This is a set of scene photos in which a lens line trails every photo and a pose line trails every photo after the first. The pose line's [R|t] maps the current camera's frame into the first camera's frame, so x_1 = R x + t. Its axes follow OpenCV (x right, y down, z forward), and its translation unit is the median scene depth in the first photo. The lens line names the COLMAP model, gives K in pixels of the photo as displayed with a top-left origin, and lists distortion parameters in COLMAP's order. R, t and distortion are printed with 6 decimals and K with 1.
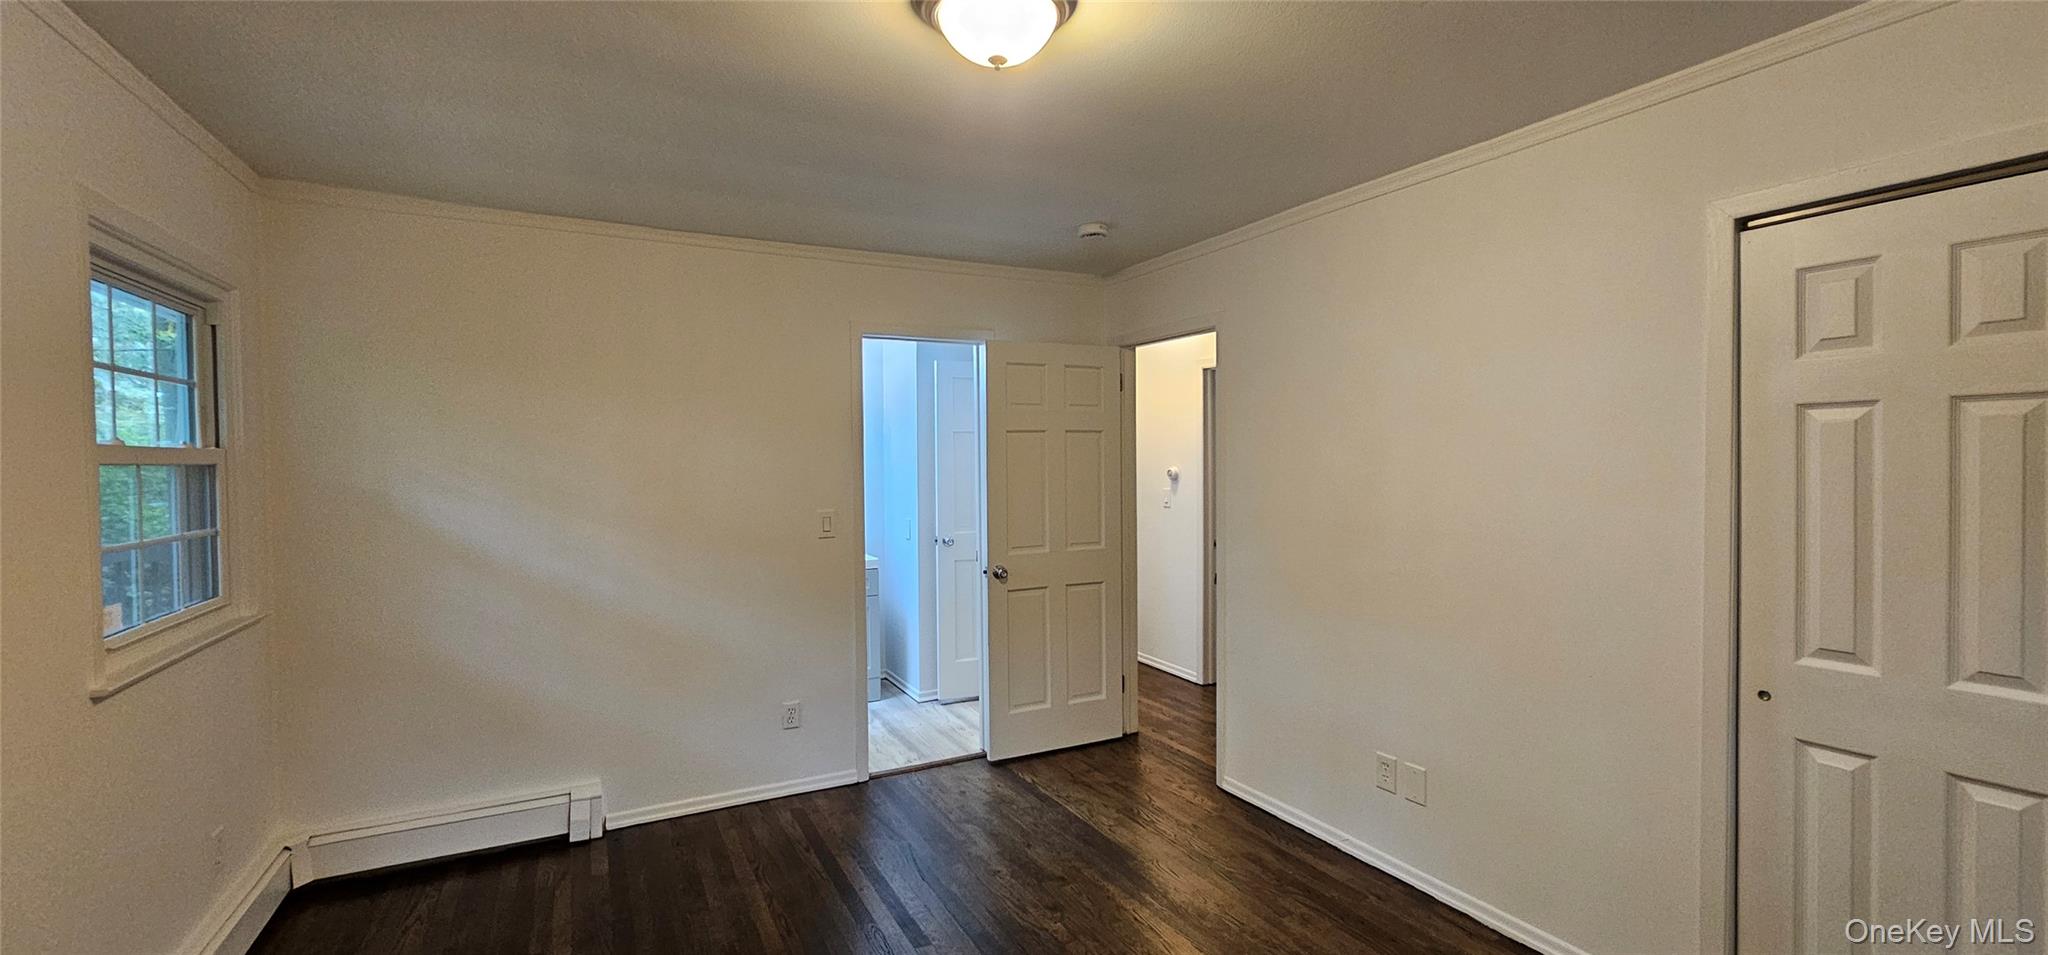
lens RADIAL K [[817.5, 0, 1024.0], [0, 817.5, 477.5], [0, 0, 1]] dist [0.001822, 0.000094]
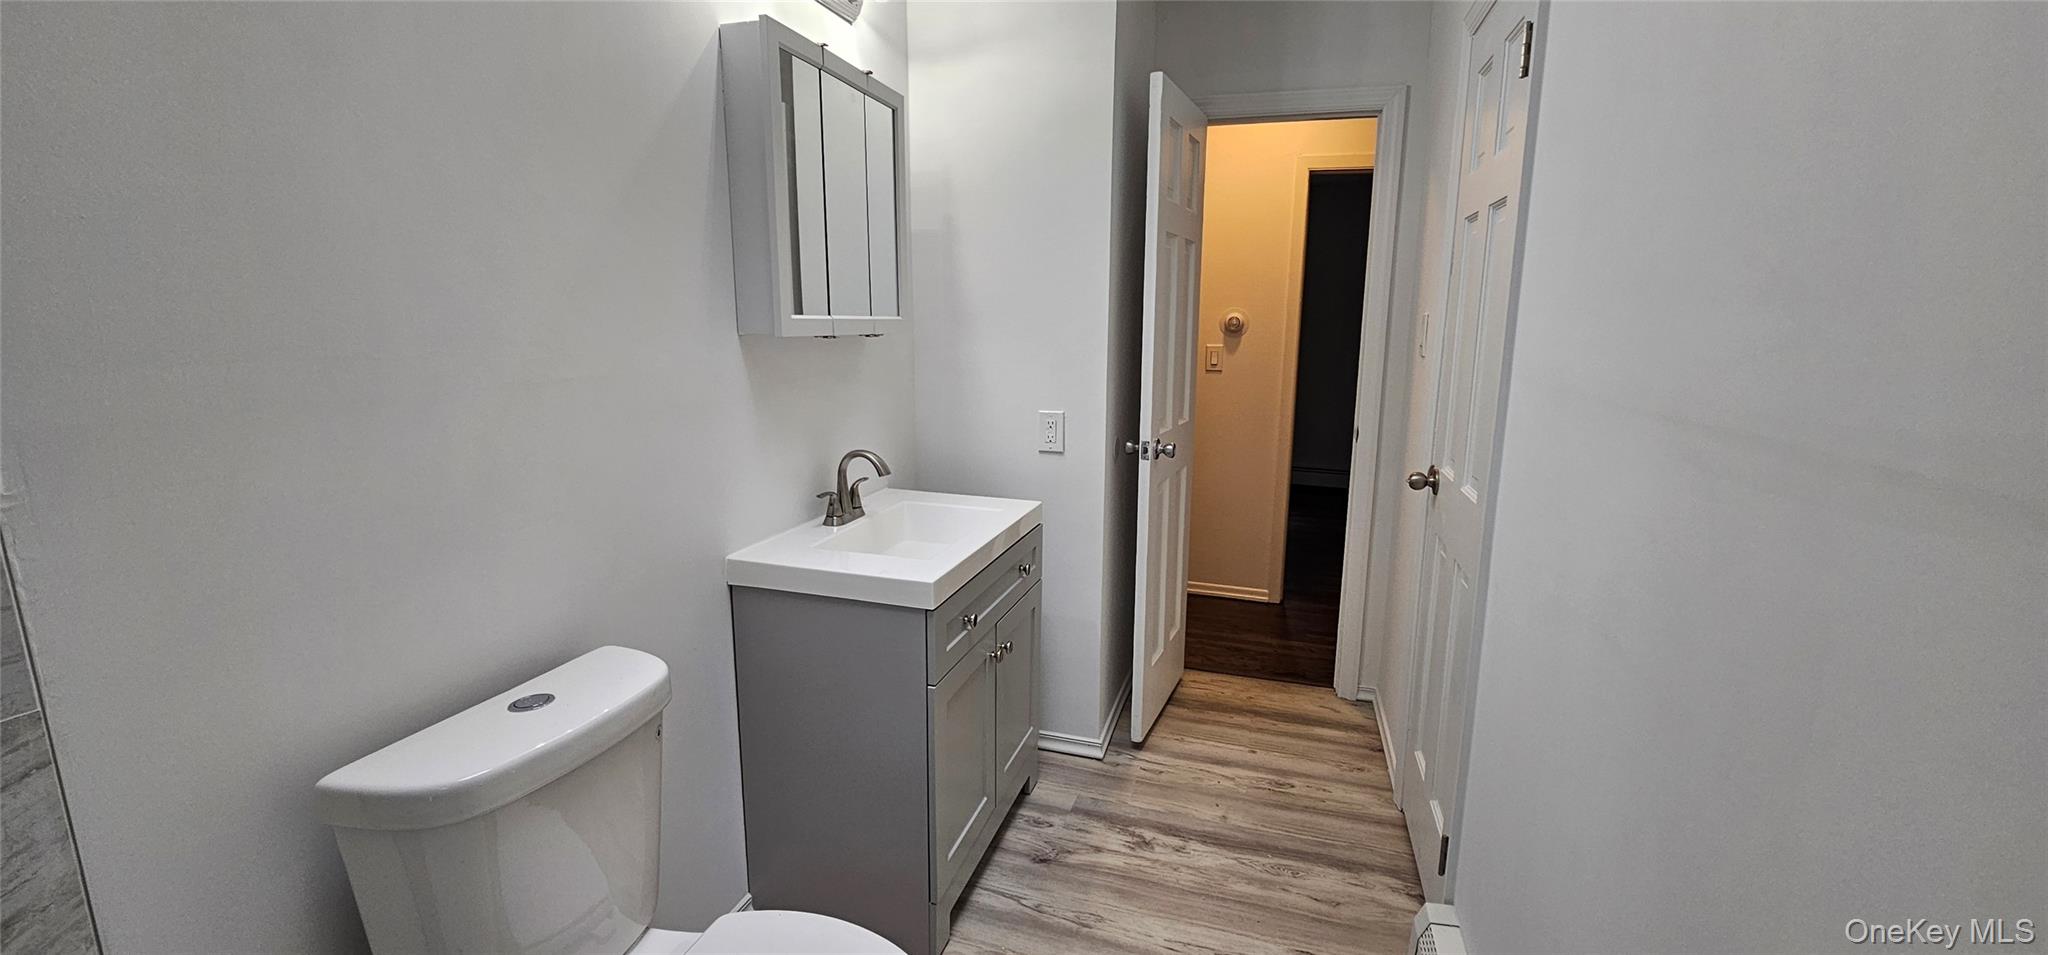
lens RADIAL K [[817.5, 0, 1024.0], [0, 817.5, 477.5], [0, 0, 1]] dist [0.001822, 0.000094]
pose [[0.711802, -0.120221, 0.692015, -0.508365], [0.003147, 0.985779, 0.168019, 0.008061], [-0.702374, -0.117419, 0.702057, 0.689126]]
